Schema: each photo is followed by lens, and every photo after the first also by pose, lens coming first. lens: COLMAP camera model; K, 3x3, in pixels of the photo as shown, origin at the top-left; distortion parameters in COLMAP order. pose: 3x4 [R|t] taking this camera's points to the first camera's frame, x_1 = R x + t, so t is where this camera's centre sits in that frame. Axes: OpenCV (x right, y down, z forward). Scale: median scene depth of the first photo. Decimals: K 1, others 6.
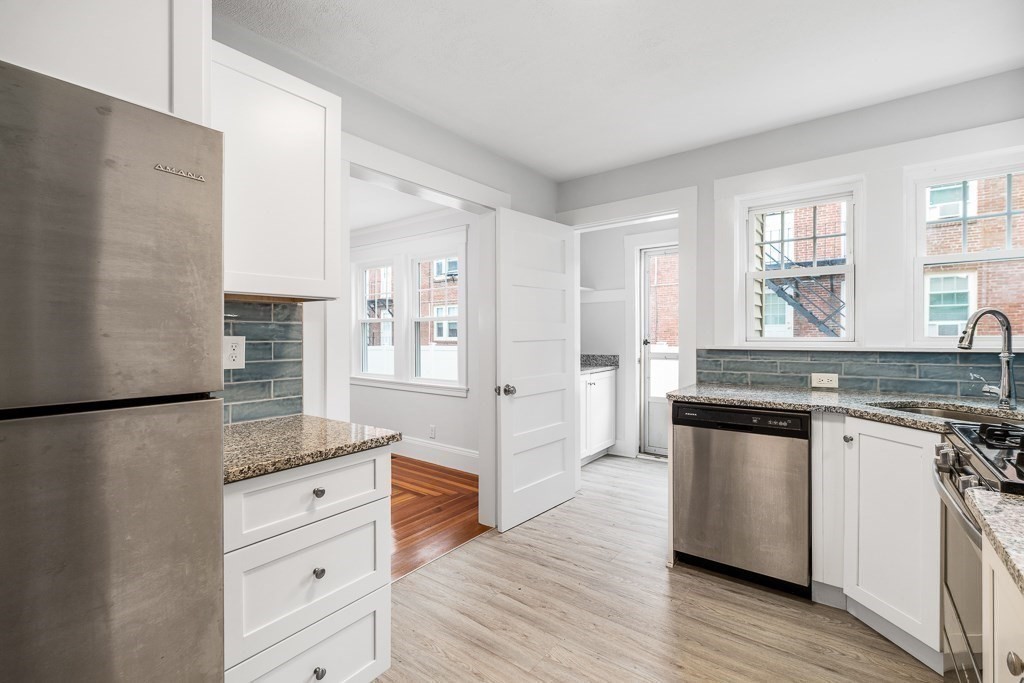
lens RADIAL K [[452.8, 0, 514.2], [0, 452.8, 338.4], [0, 0, 1]] dist [0.001432, 0.000172]
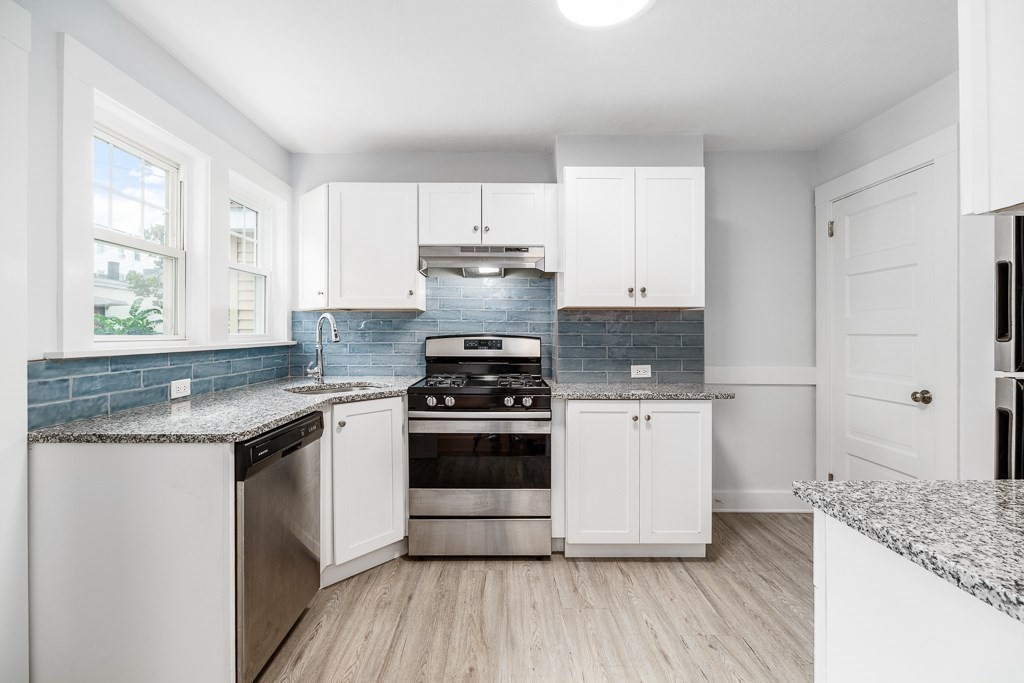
lens RADIAL K [[452.8, 0, 503.5], [0, 452.8, 328.3], [0, 0, 1]] dist [0.001432, 0.000172]
pose [[-0.599350, 0.015246, 0.800342, -0.319318], [0.010334, 0.999883, -0.011309, 0.000313], [-0.800420, 0.001493, -0.599438, 1.040916]]
